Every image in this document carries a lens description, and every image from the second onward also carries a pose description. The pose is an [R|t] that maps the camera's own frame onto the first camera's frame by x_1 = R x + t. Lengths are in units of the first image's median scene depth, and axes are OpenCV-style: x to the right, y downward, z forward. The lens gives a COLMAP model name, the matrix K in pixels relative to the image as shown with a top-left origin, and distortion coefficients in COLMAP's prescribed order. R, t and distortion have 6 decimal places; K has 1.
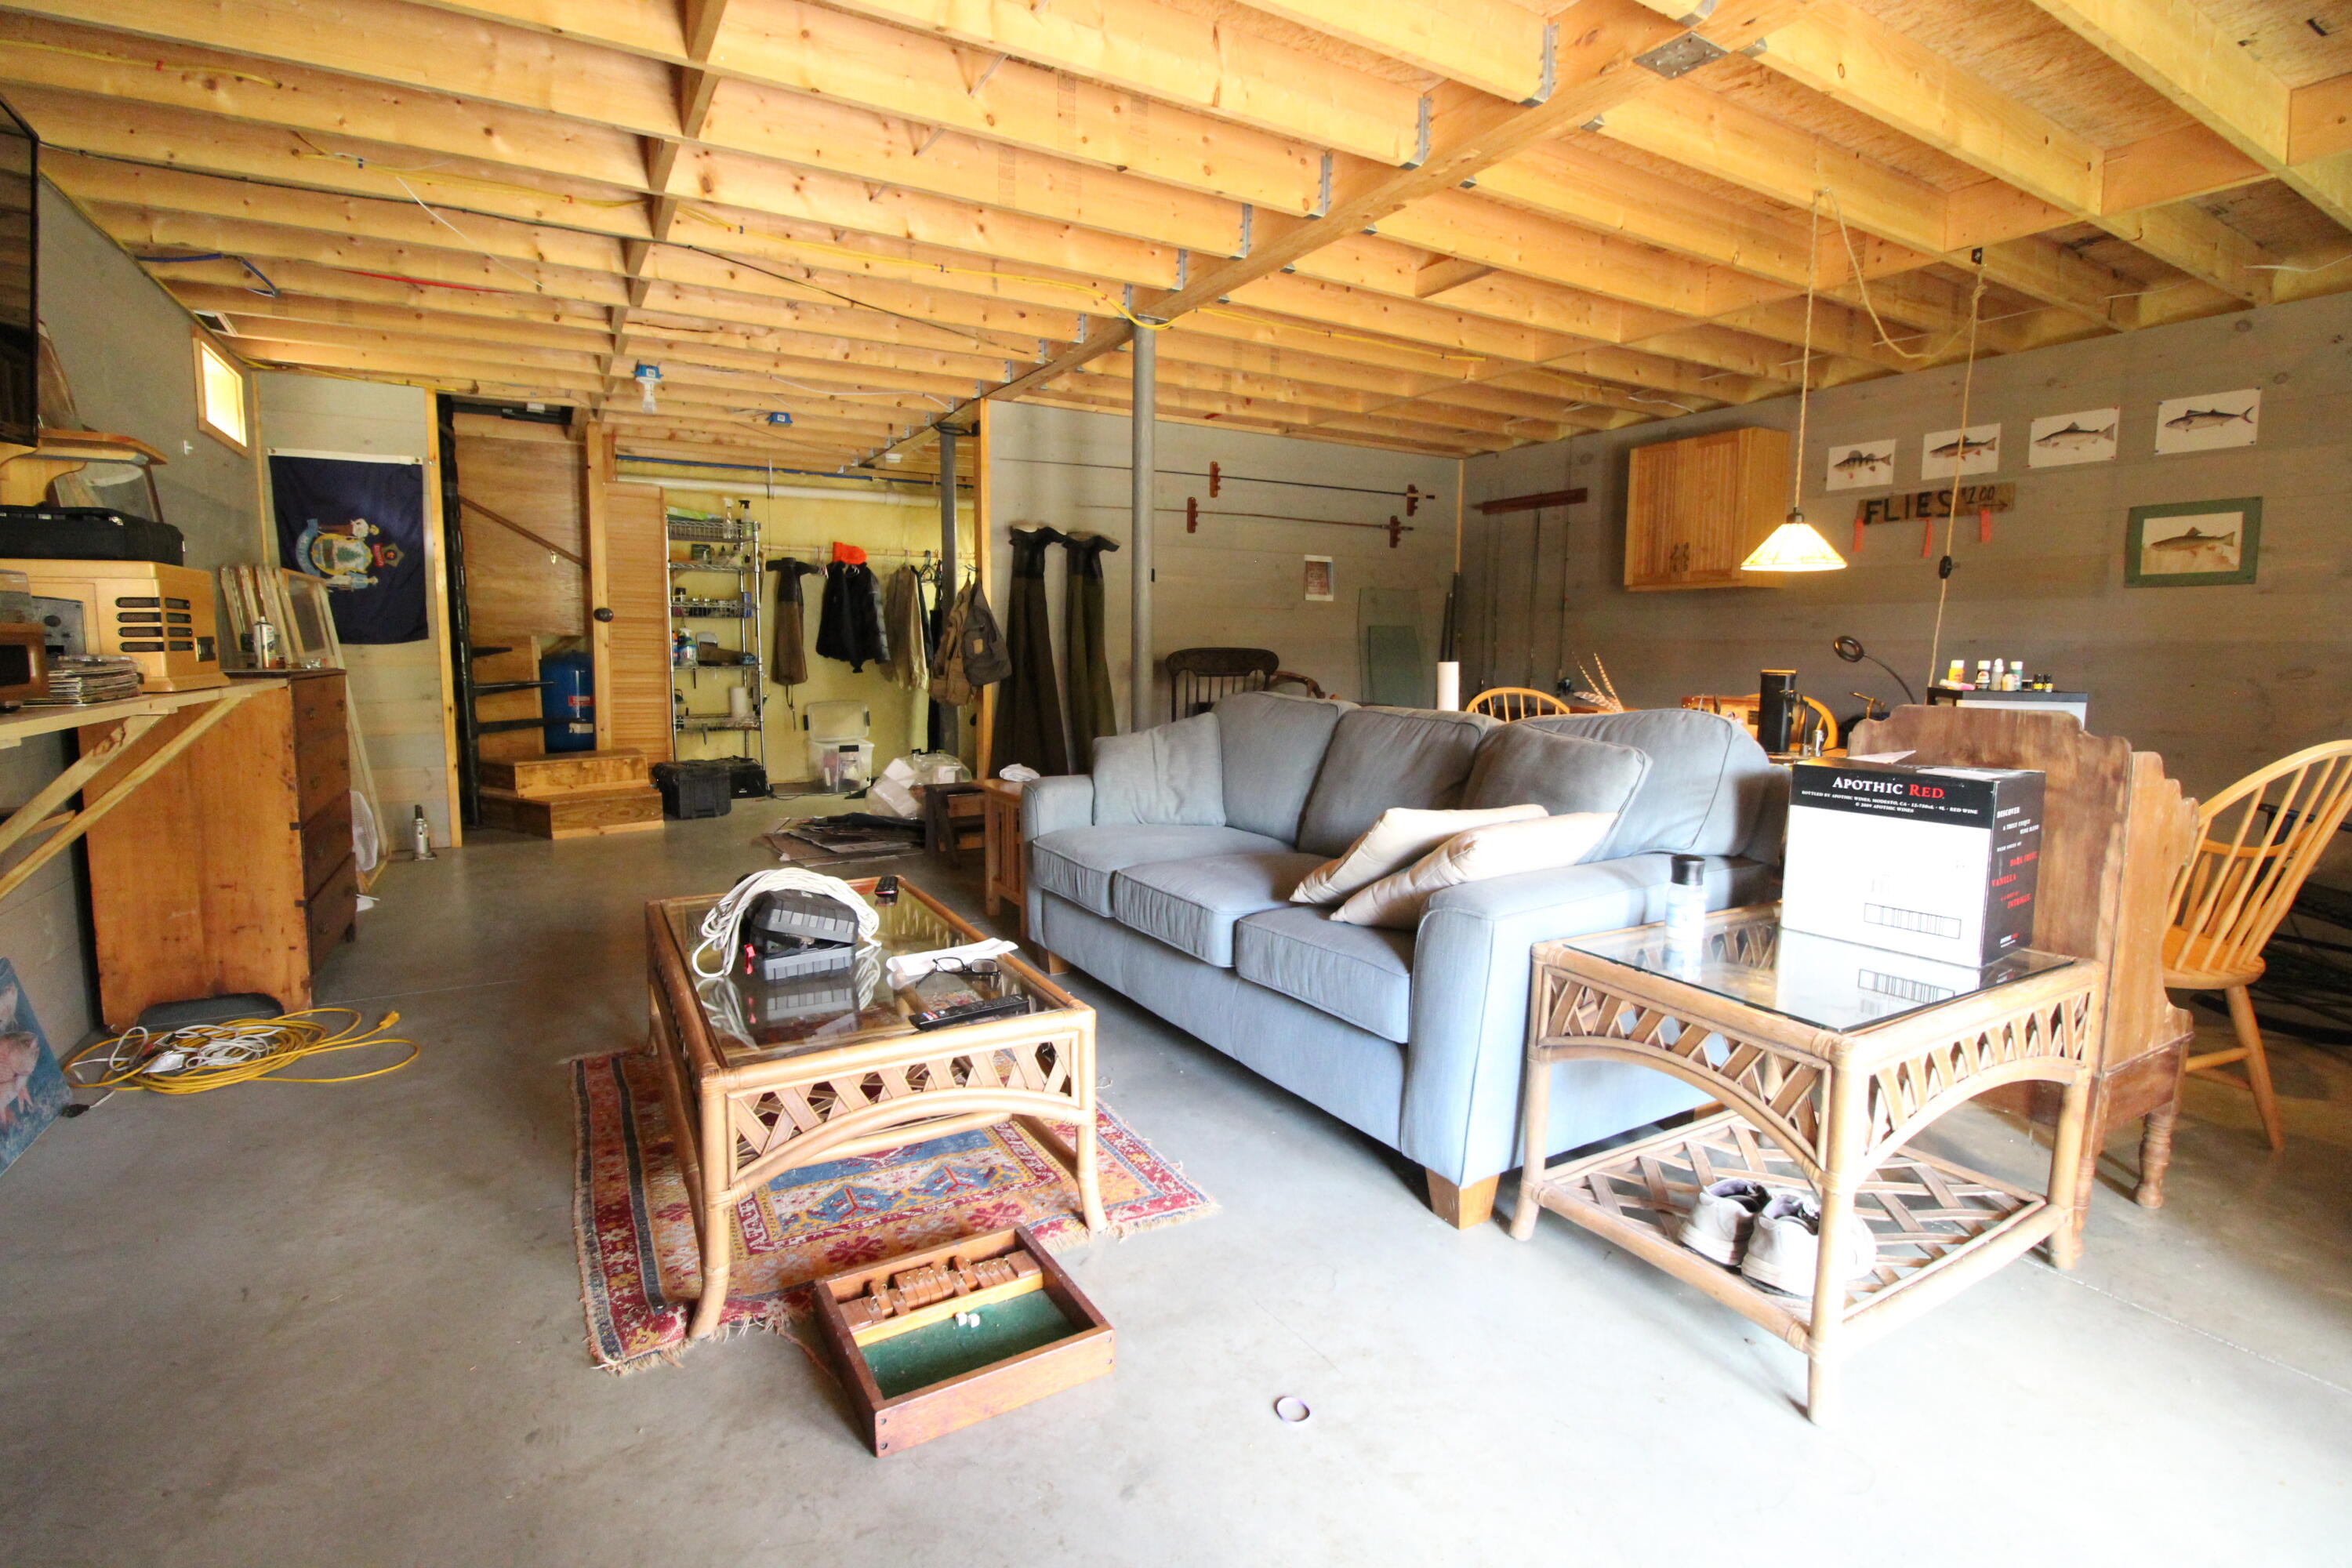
lens RADIAL K [[1091.9, 0, 1169.9], [0, 1091.9, 768.9], [0, 0, 1]] dist [-0.005688, -0.008359]
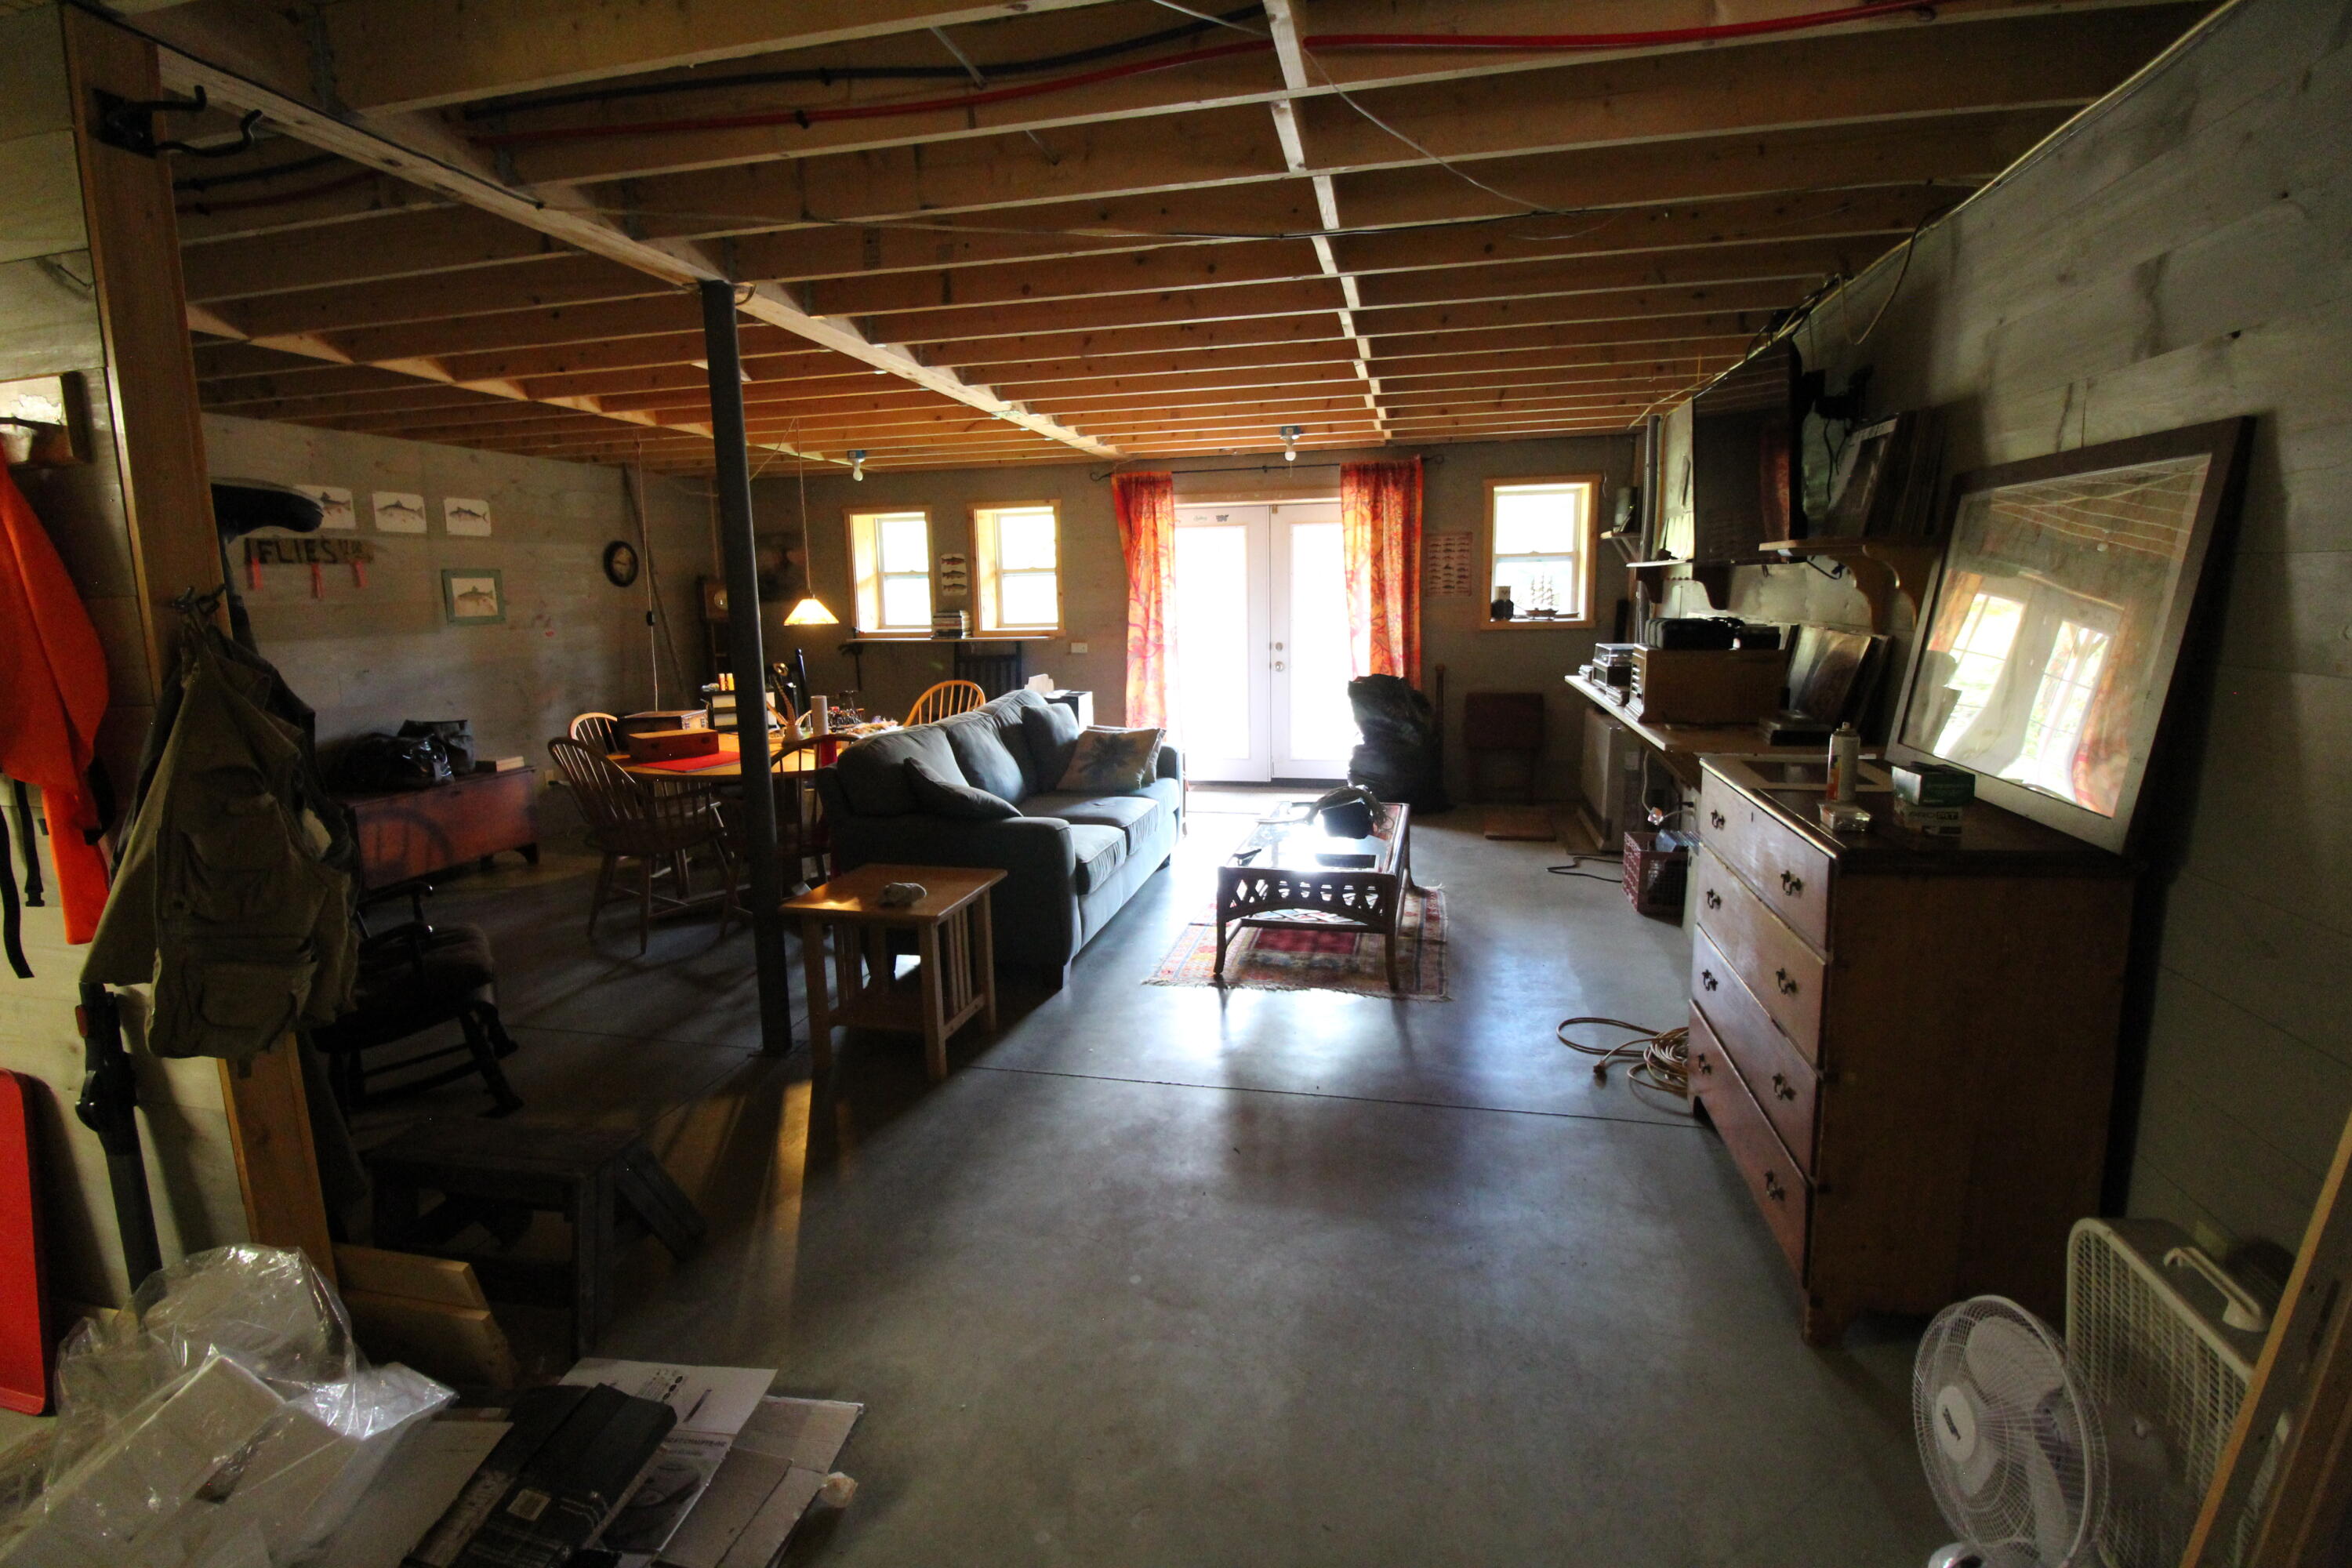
lens RADIAL K [[1091.9, 0, 1169.9], [0, 1091.9, 768.9], [0, 0, 1]] dist [-0.005688, -0.008359]
pose [[-0.721553, -0.100409, 0.685040, -0.802043], [0.098847, 0.964353, 0.245465, -0.246771], [-0.685267, 0.244830, -0.685906, 1.396091]]
